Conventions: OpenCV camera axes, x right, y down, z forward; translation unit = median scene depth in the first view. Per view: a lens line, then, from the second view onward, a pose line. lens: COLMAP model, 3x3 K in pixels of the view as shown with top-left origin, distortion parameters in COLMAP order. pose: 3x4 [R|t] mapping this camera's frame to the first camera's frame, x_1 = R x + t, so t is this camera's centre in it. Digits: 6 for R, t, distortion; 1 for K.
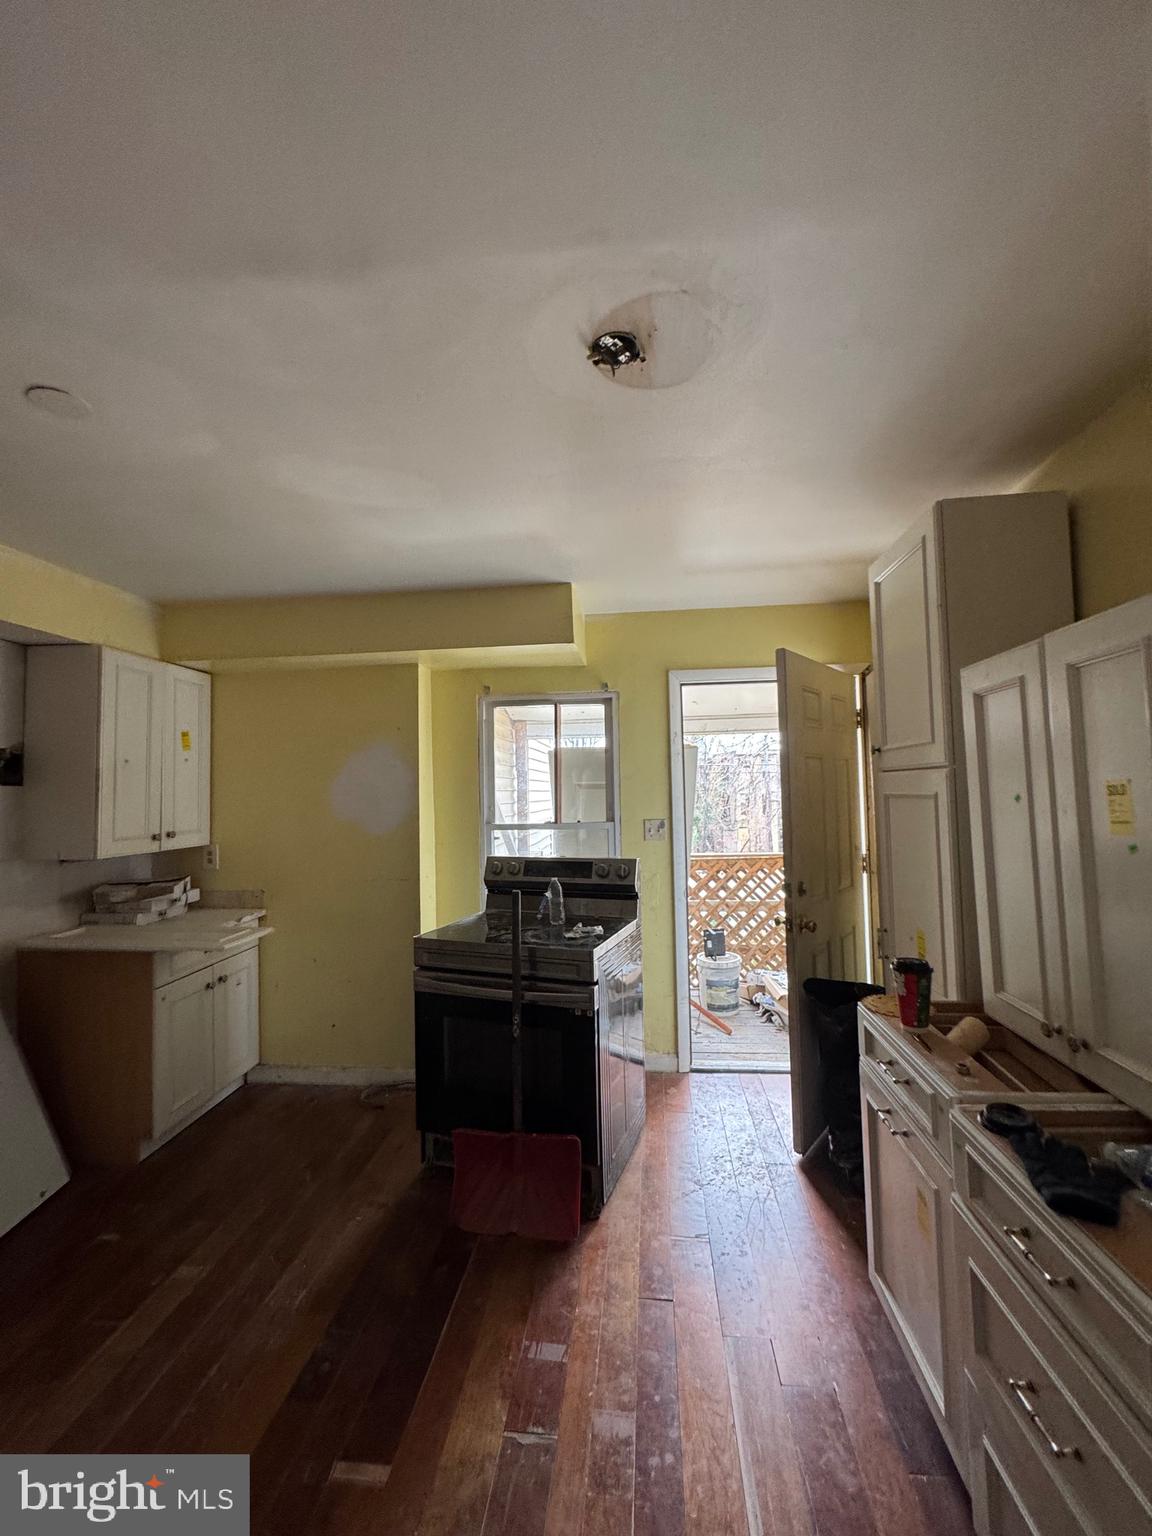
lens RADIAL K [[611.4, 0, 578.5], [0, 611.4, 770.5], [0, 0, 1]] dist [-0.004174, 0.000368]
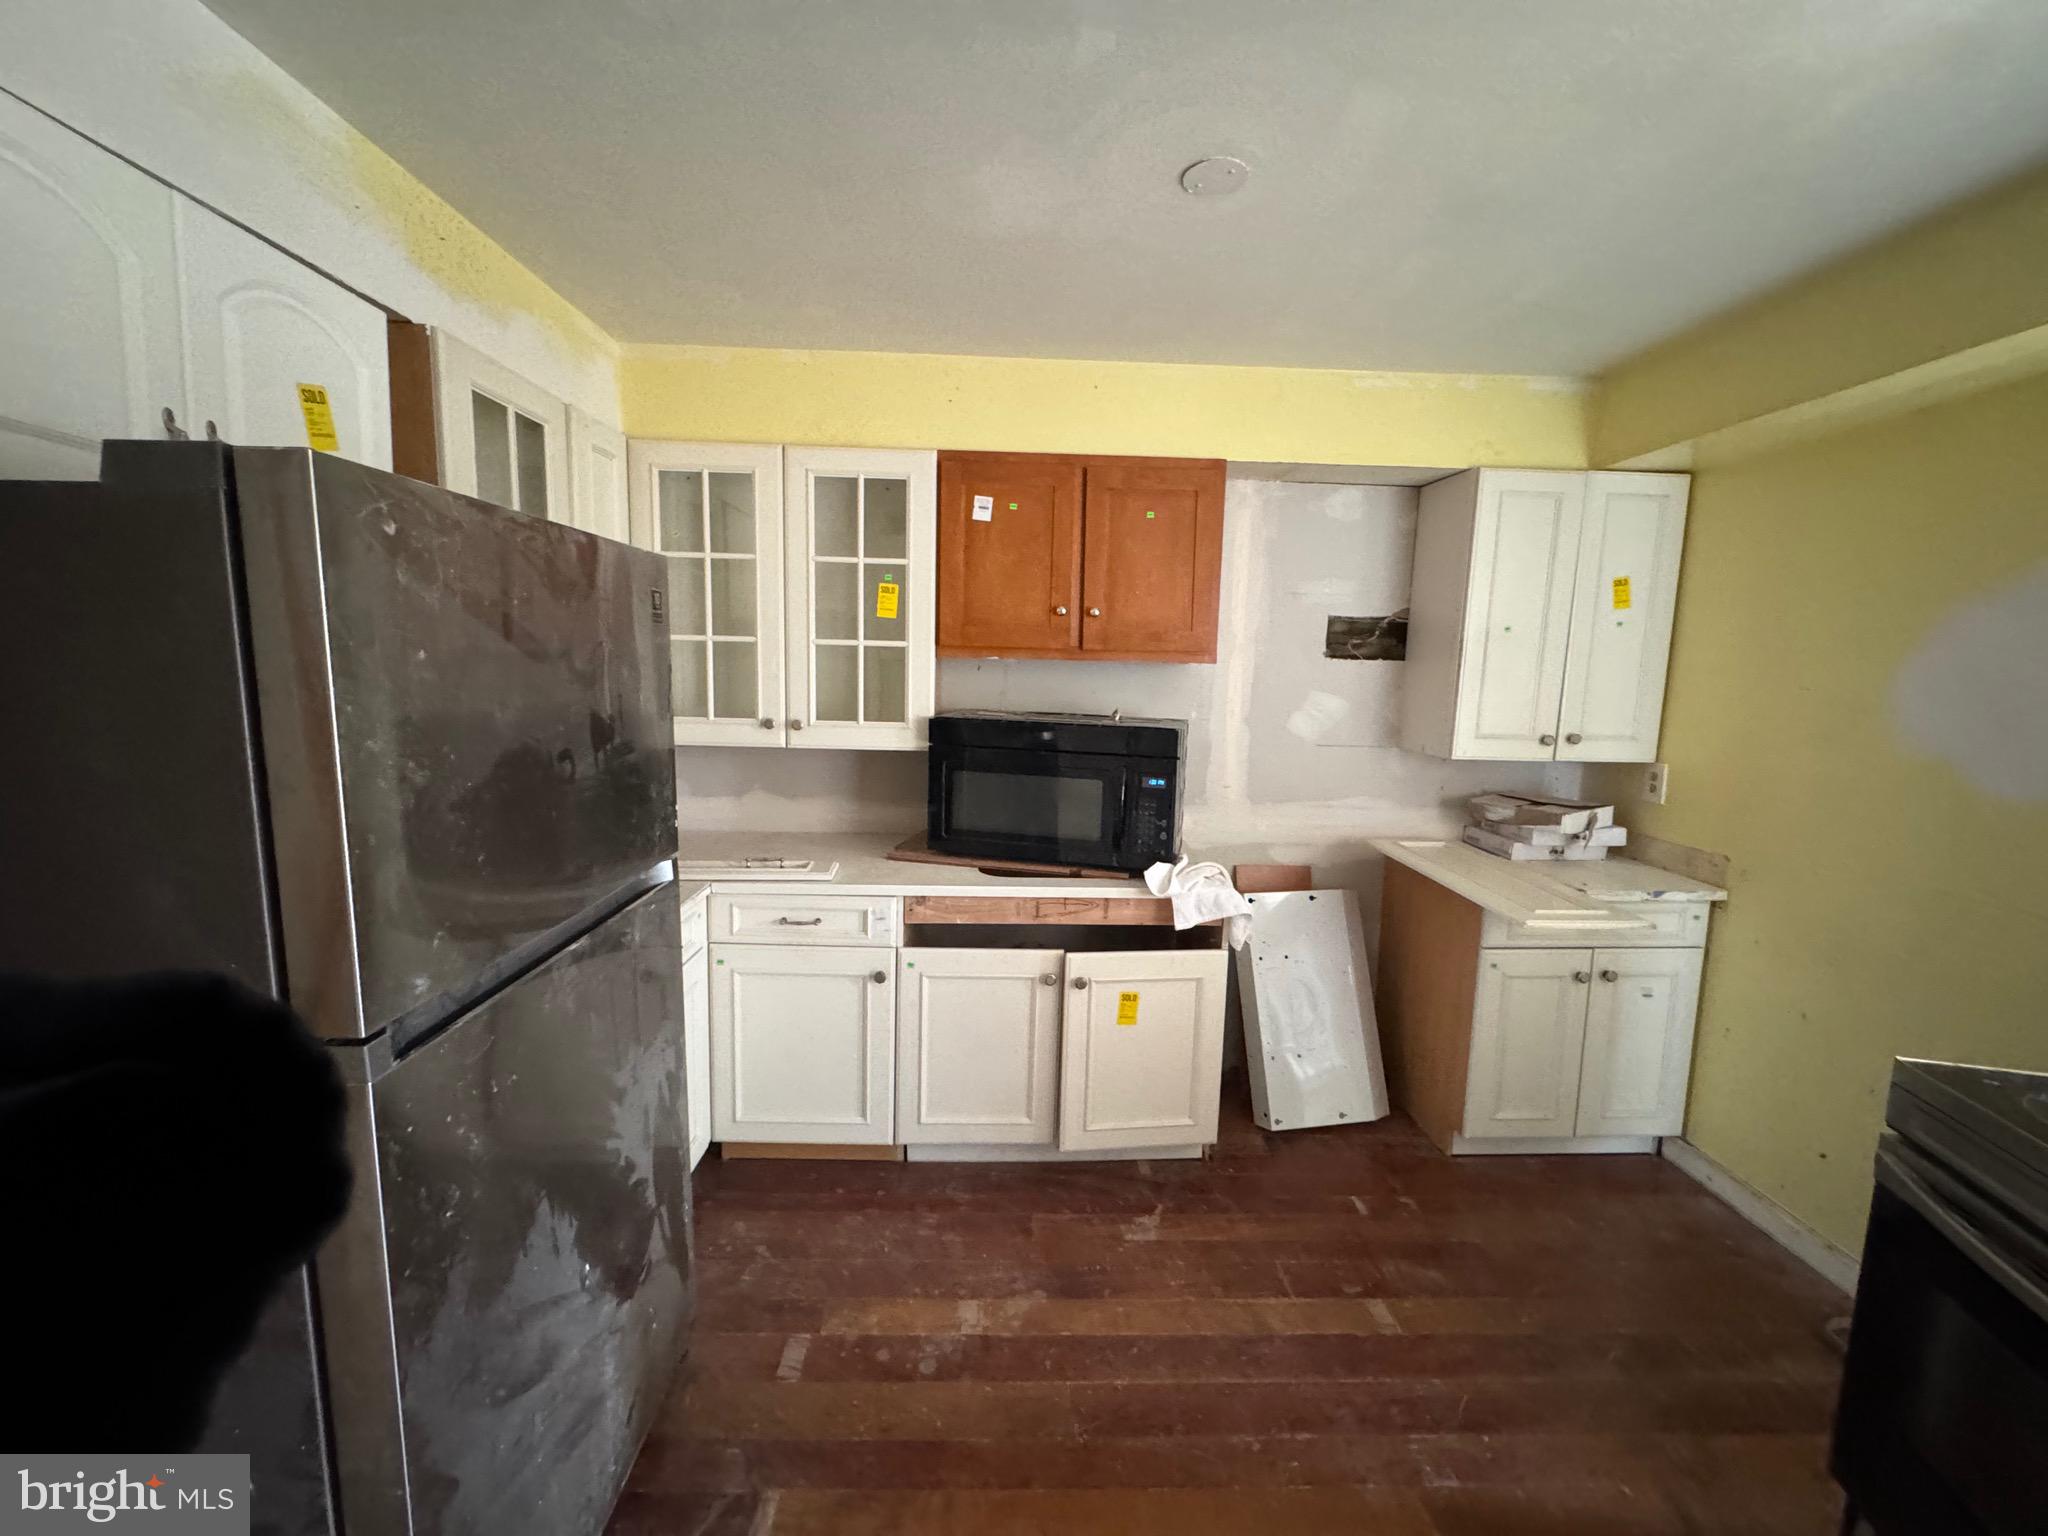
lens RADIAL K [[815.3, 0, 1035.0], [0, 815.3, 765.2], [0, 0, 1]] dist [-0.004174, 0.000368]
pose [[0.131720, 0.147773, -0.980211, 0.139629], [0.008615, 0.988618, 0.150198, -0.005220], [0.991250, -0.028228, 0.128947, 0.328910]]
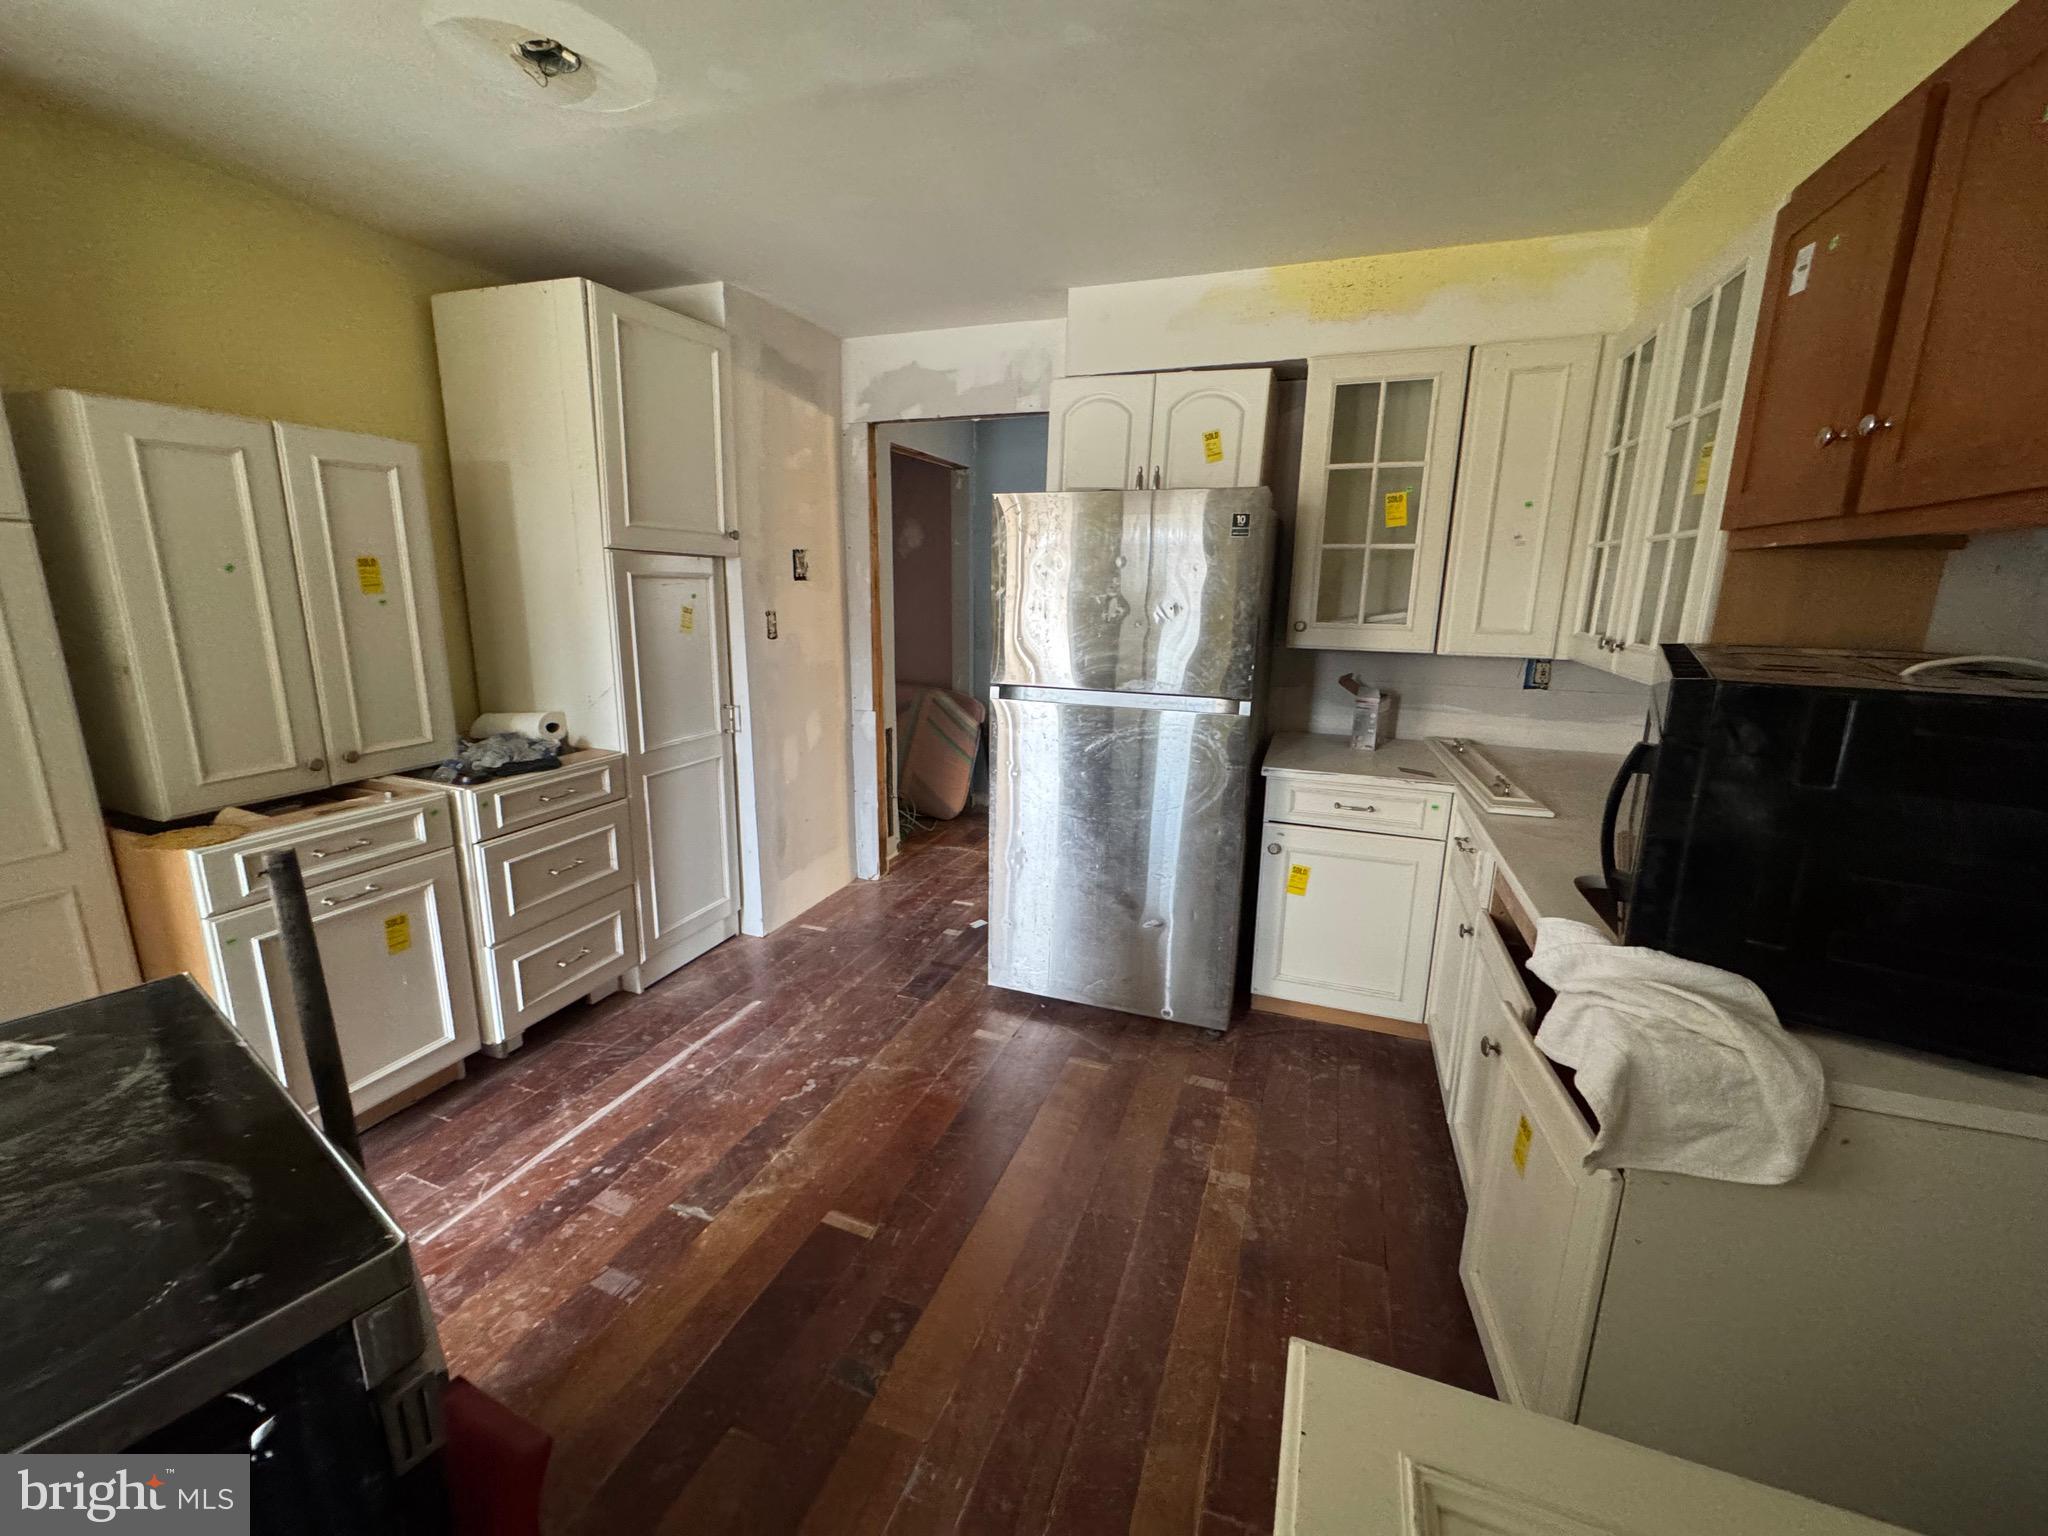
lens RADIAL K [[815.3, 0, 1028.9], [0, 815.3, 748.4], [0, 0, 1]] dist [-0.004174, 0.000368]
pose [[-0.969092, -0.052654, 0.241016, -0.477387], [-0.011078, 0.985260, 0.170706, 0.050806], [-0.246451, 0.162760, -0.955390, 1.066484]]
